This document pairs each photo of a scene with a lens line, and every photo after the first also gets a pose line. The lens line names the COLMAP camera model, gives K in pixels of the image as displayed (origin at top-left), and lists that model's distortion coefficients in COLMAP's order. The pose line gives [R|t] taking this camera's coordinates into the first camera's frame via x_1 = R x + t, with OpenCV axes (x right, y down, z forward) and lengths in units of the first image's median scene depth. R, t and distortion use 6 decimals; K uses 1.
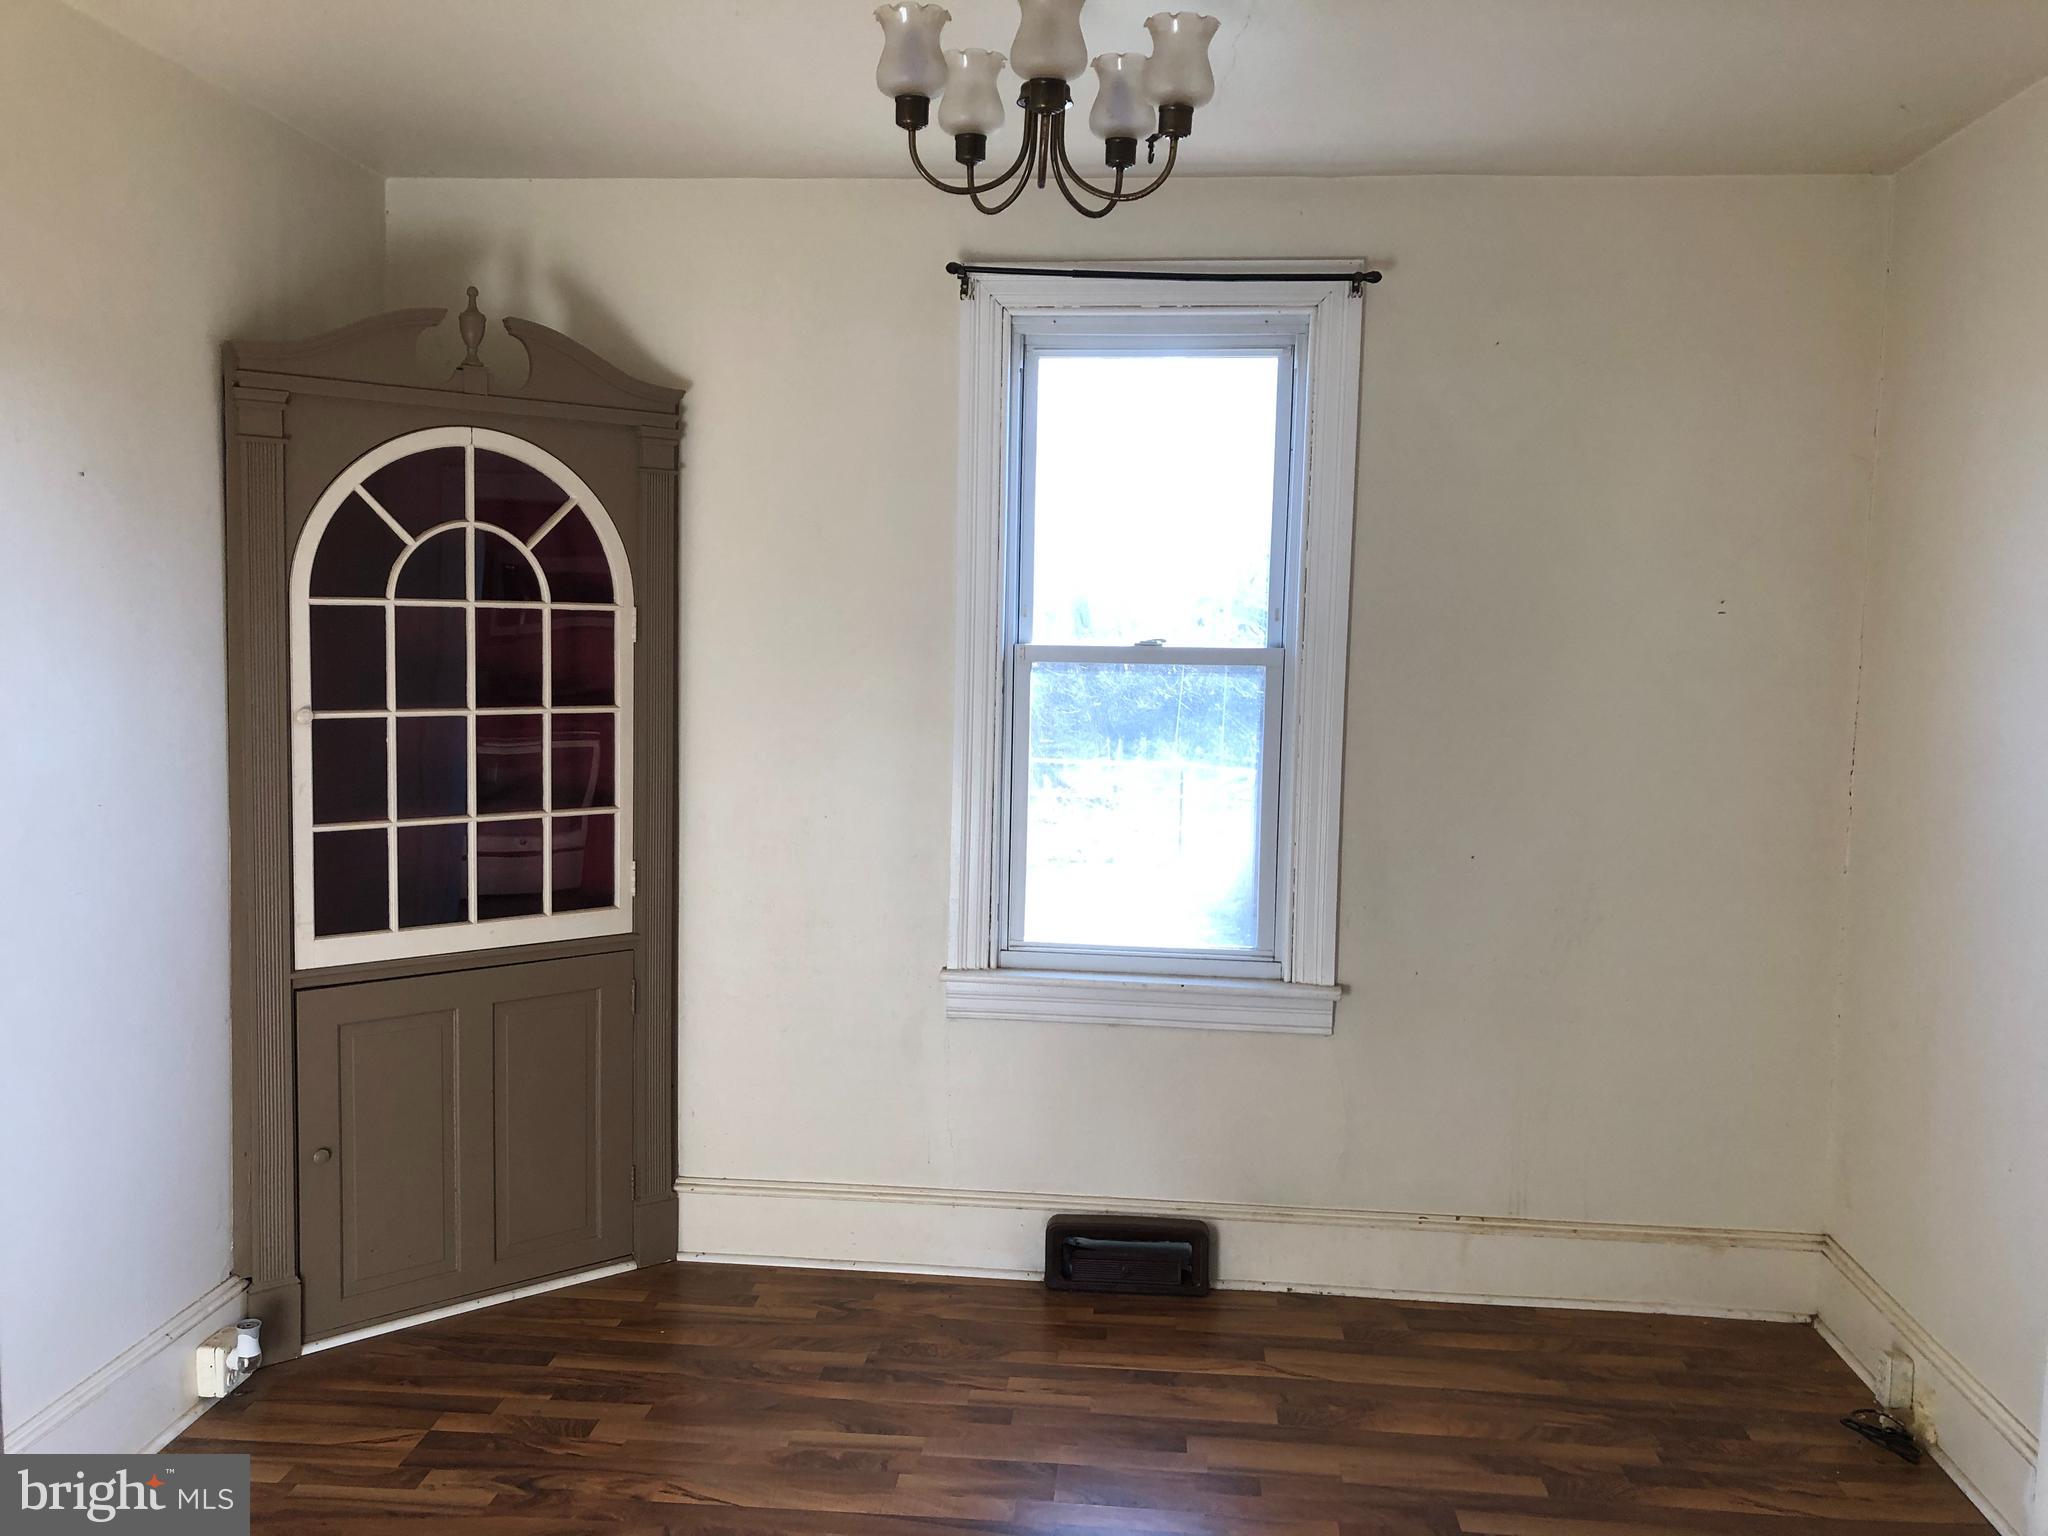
lens RADIAL K [[1634.5, 0, 1024.0], [0, 1634.5, 768.0], [0, 0, 1]] dist [-0.005291, 0.003525]
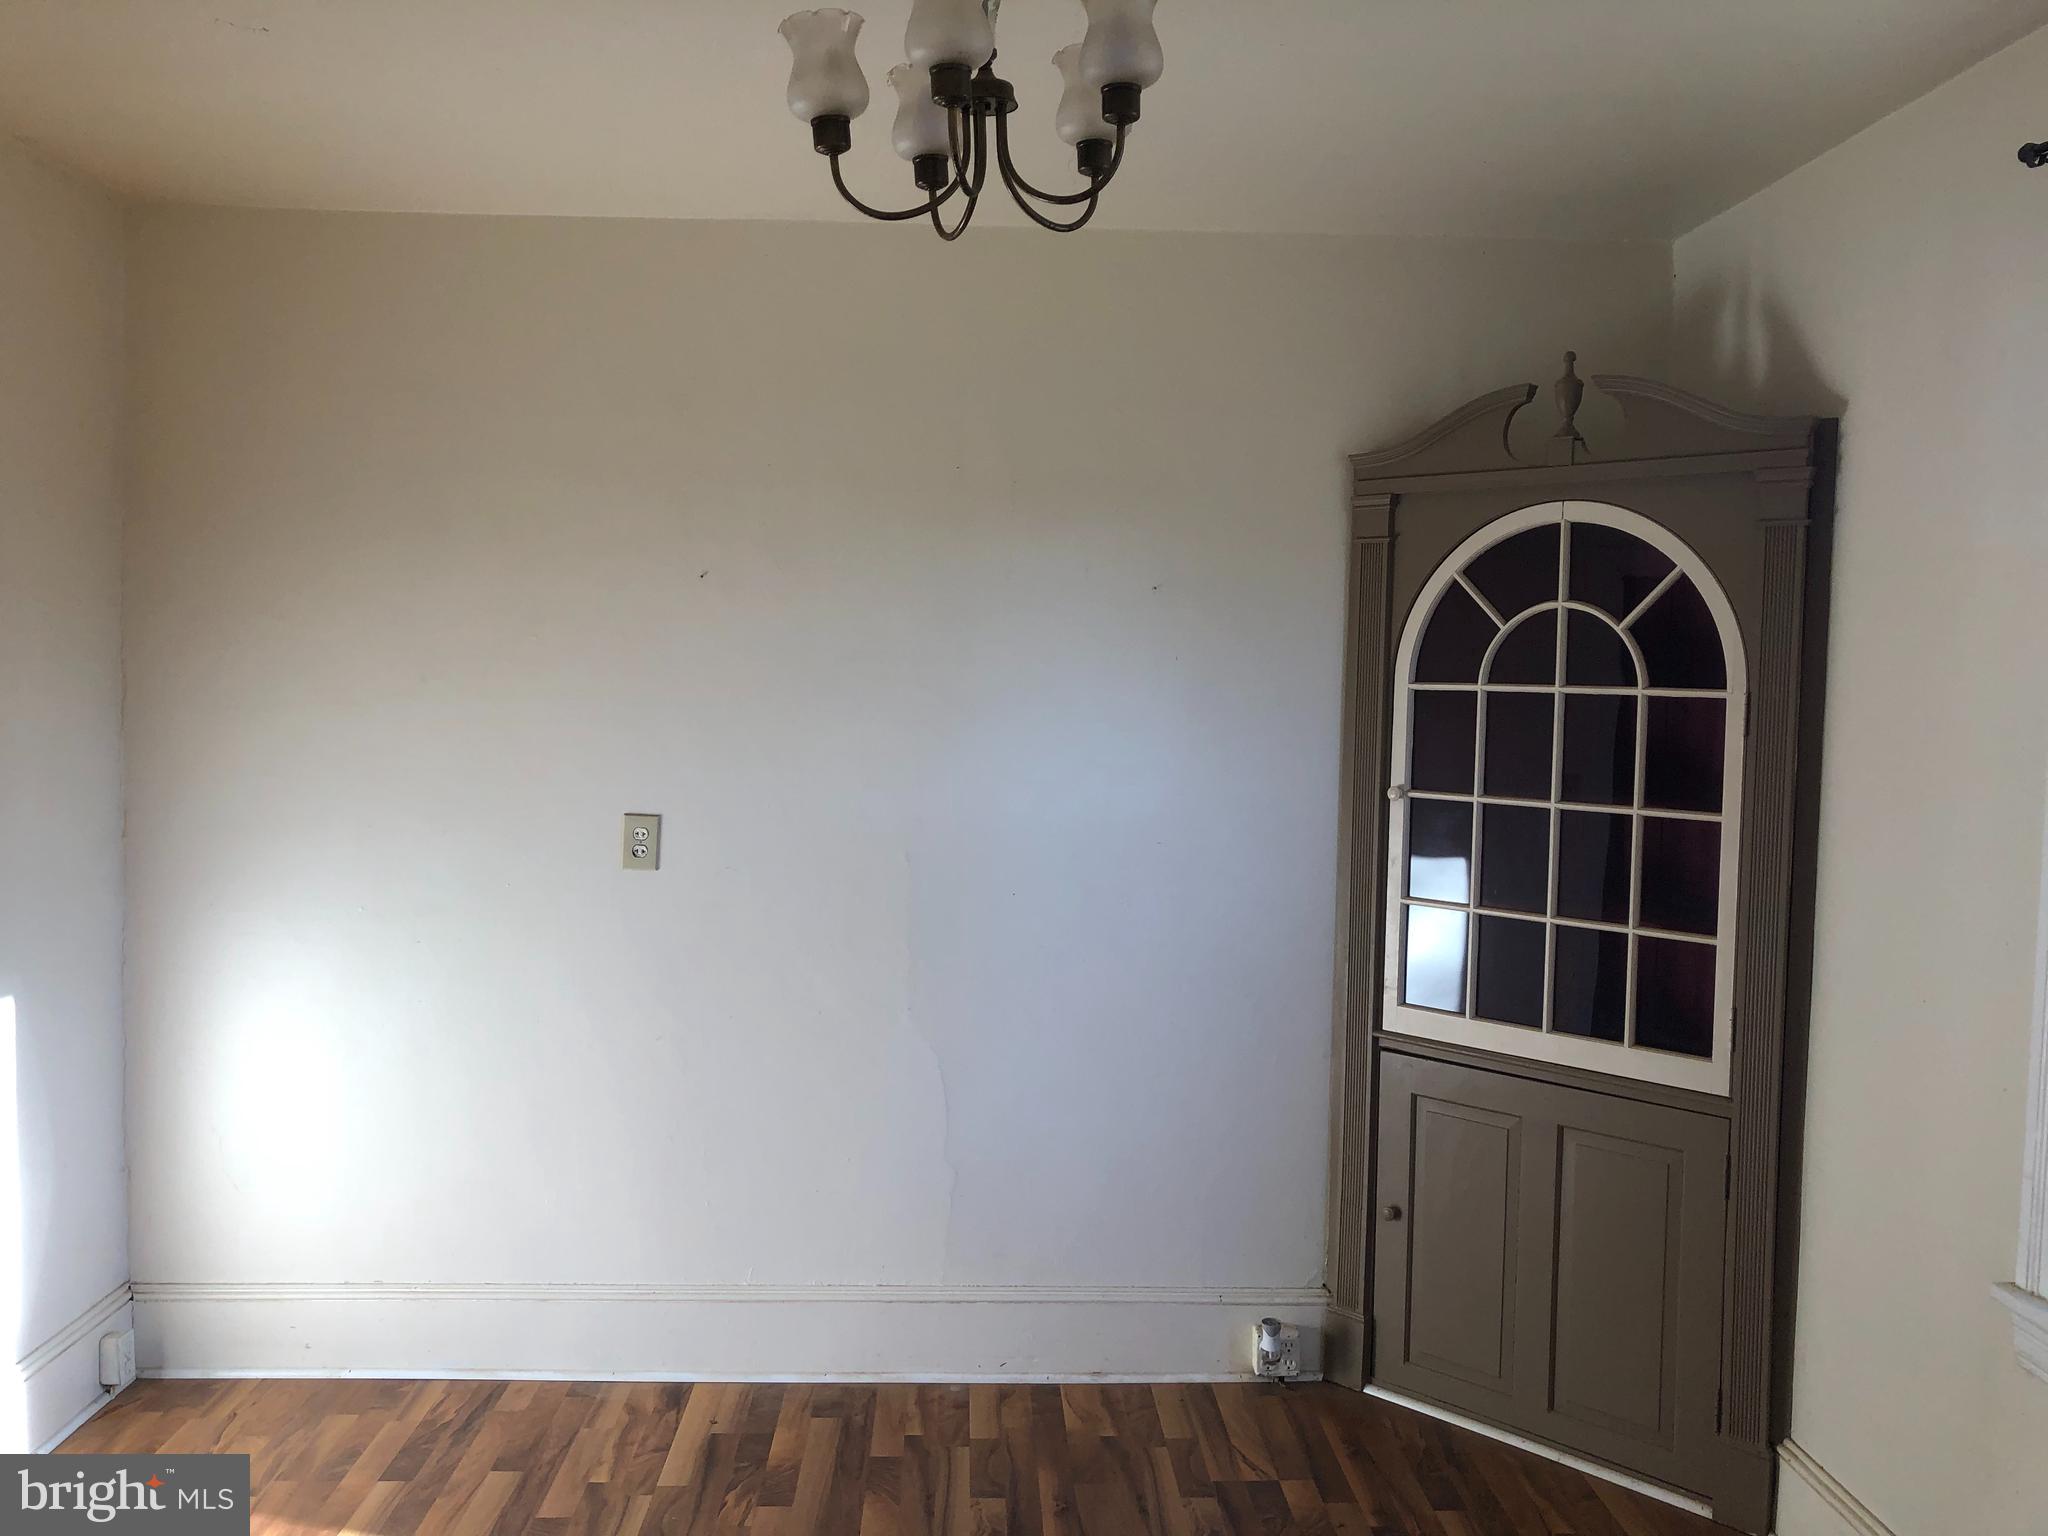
lens RADIAL K [[1638.7, 0, 1024.0], [0, 1638.7, 768.0], [0, 0, 1]] dist [-0.006804, -0.003222]
pose [[0.117235, 0.041476, -0.992238, 0.570174], [-0.110644, 0.993453, 0.028454, -0.049775], [0.986921, 0.106450, 0.121056, 0.605906]]
